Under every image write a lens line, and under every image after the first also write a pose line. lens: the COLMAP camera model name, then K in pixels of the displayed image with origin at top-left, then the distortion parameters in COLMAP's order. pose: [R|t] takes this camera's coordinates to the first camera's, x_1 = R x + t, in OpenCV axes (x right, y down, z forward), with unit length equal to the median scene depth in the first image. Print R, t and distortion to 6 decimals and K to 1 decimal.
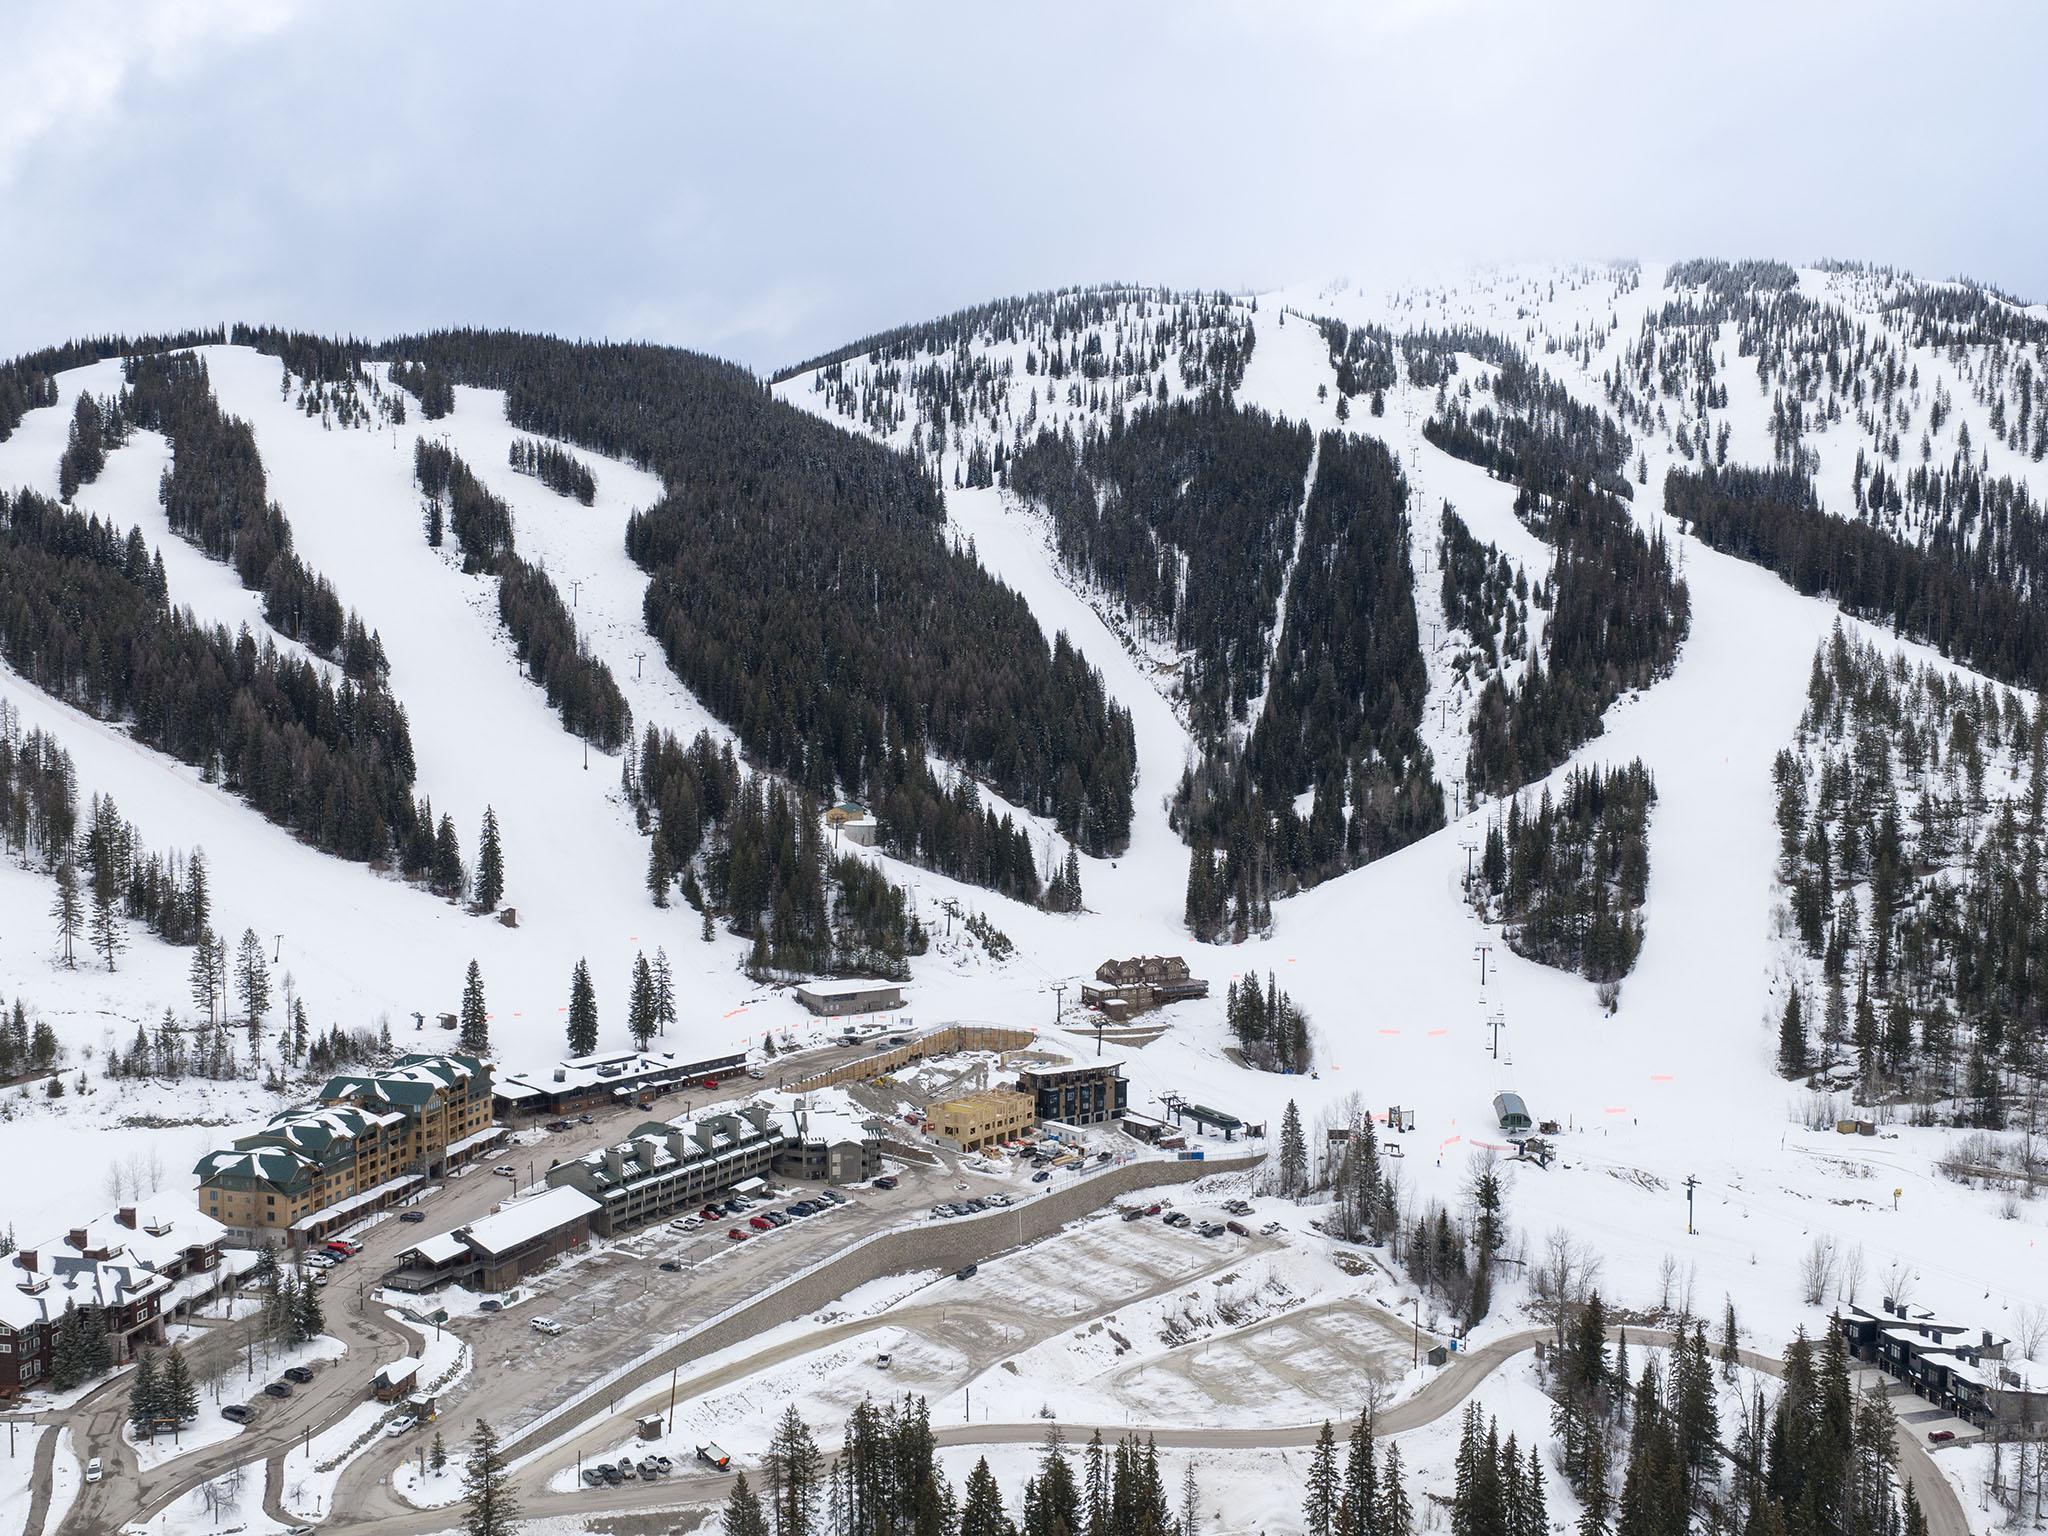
lens RADIAL K [[1905.1, 0, 1024.5], [0, 1905.1, 776.4], [0, 0, 1]] dist [0.001621, 0.000000]
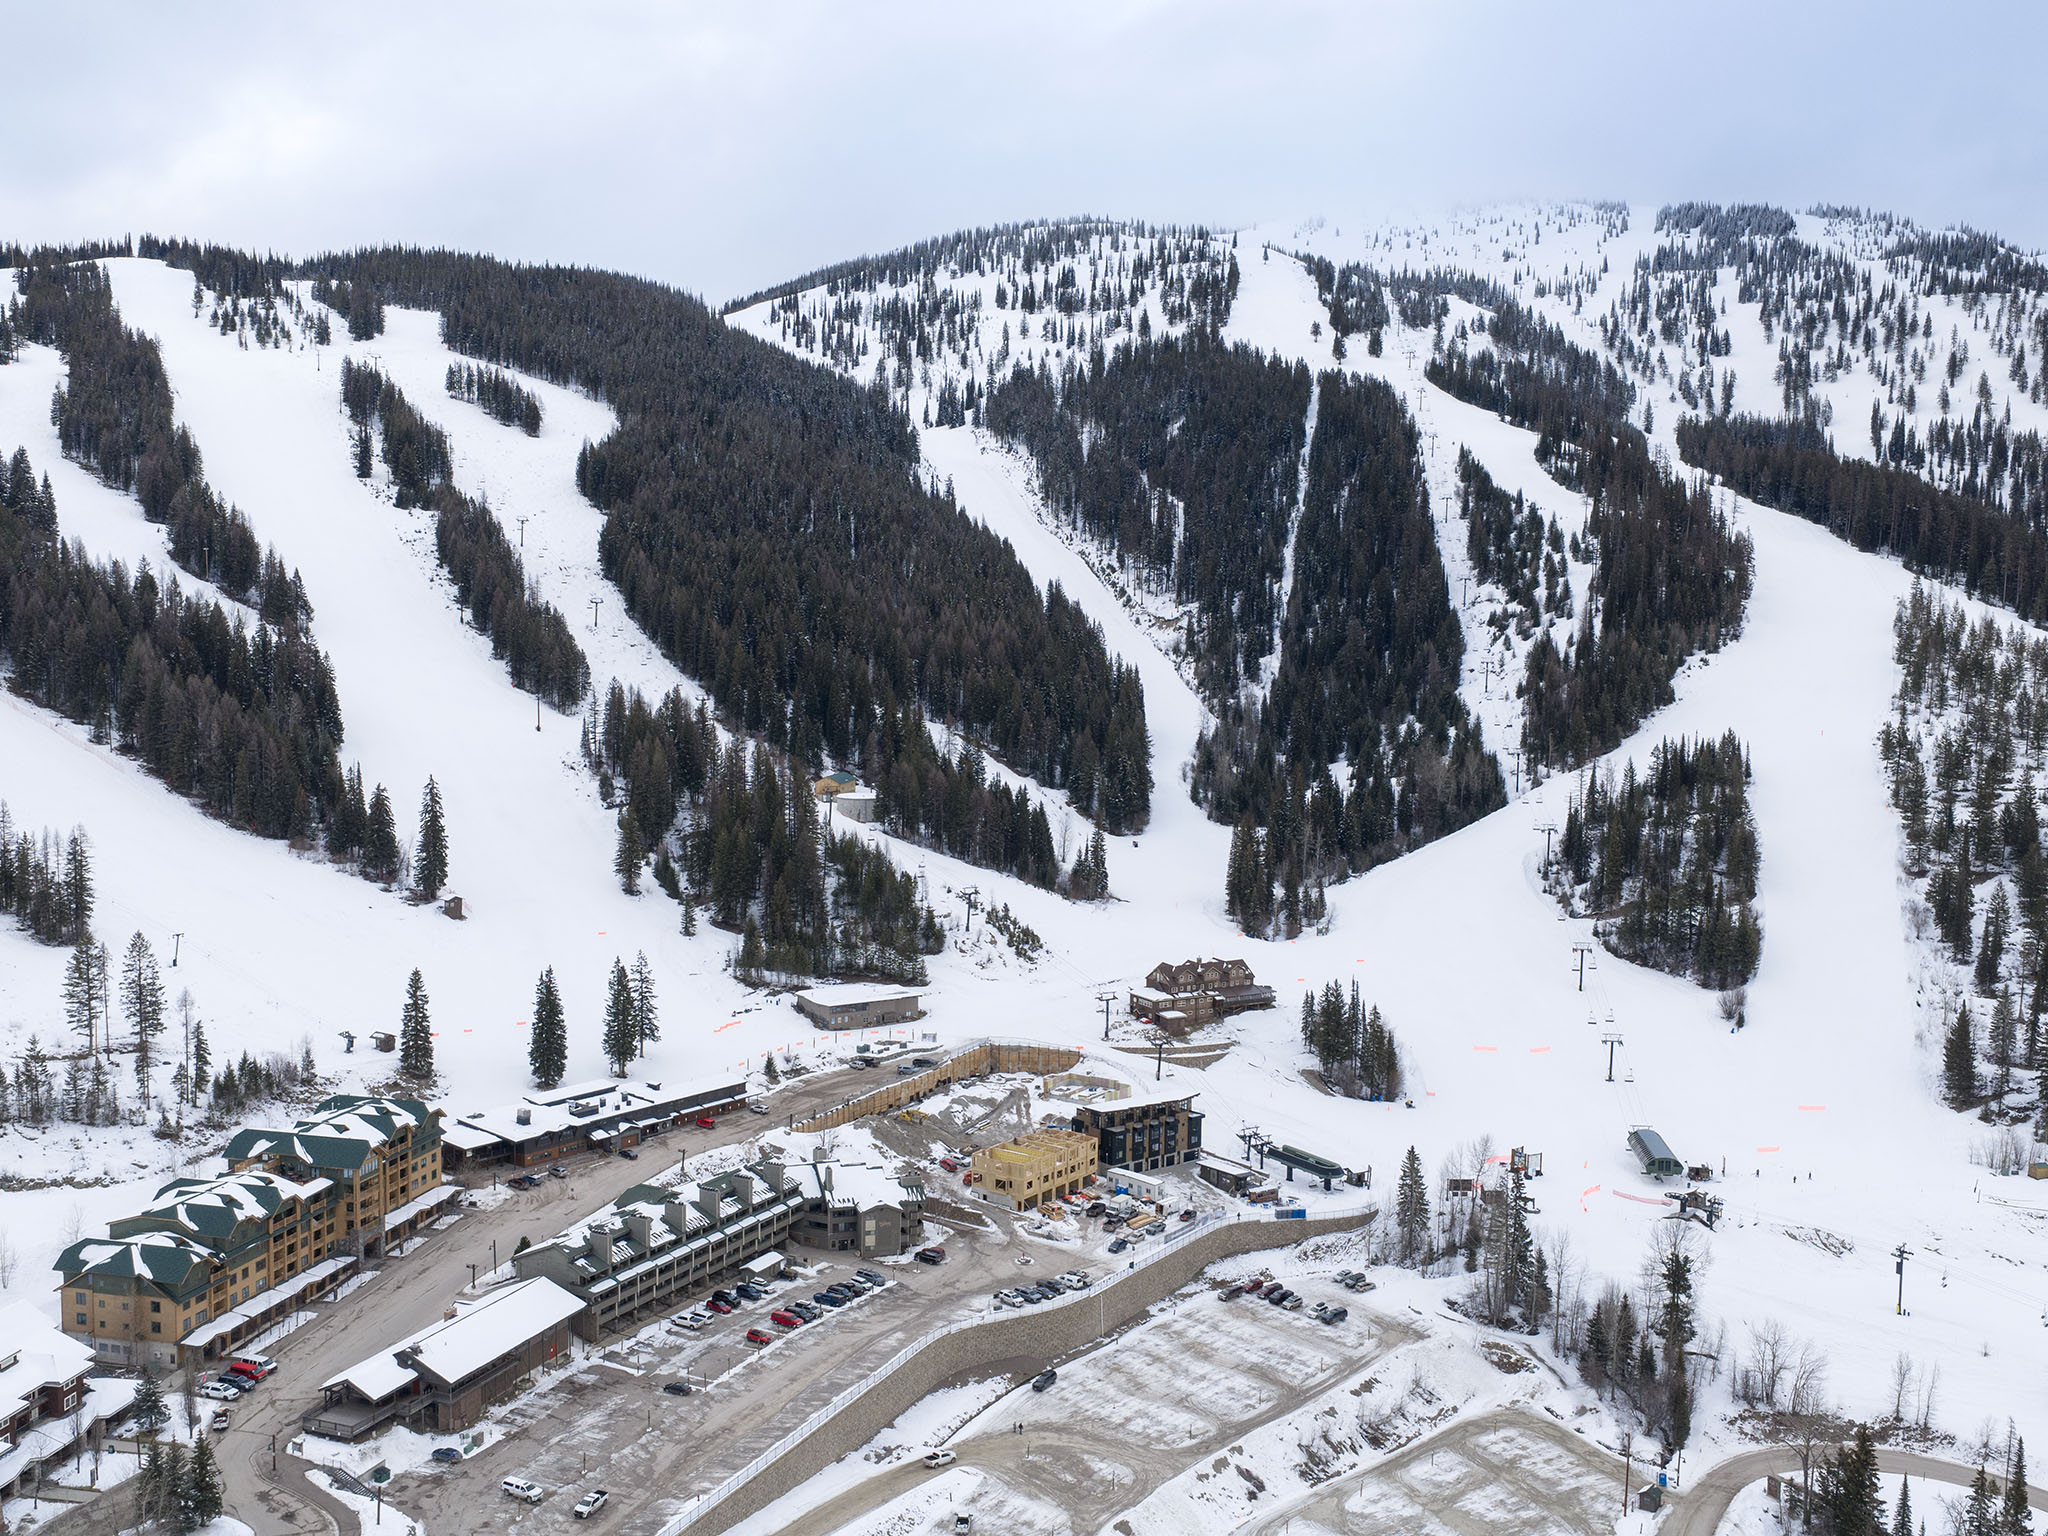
lens RADIAL K [[1905.1, 0, 1029.9], [0, 1905.1, 778.3], [0, 0, 1]] dist [0.001621, 0.000000]
pose [[0.999245, 0.008278, 0.037949, -0.036398], [-0.009282, 0.999610, 0.026335, -0.006971], [-0.037716, -0.026667, 0.998933, 0.110277]]
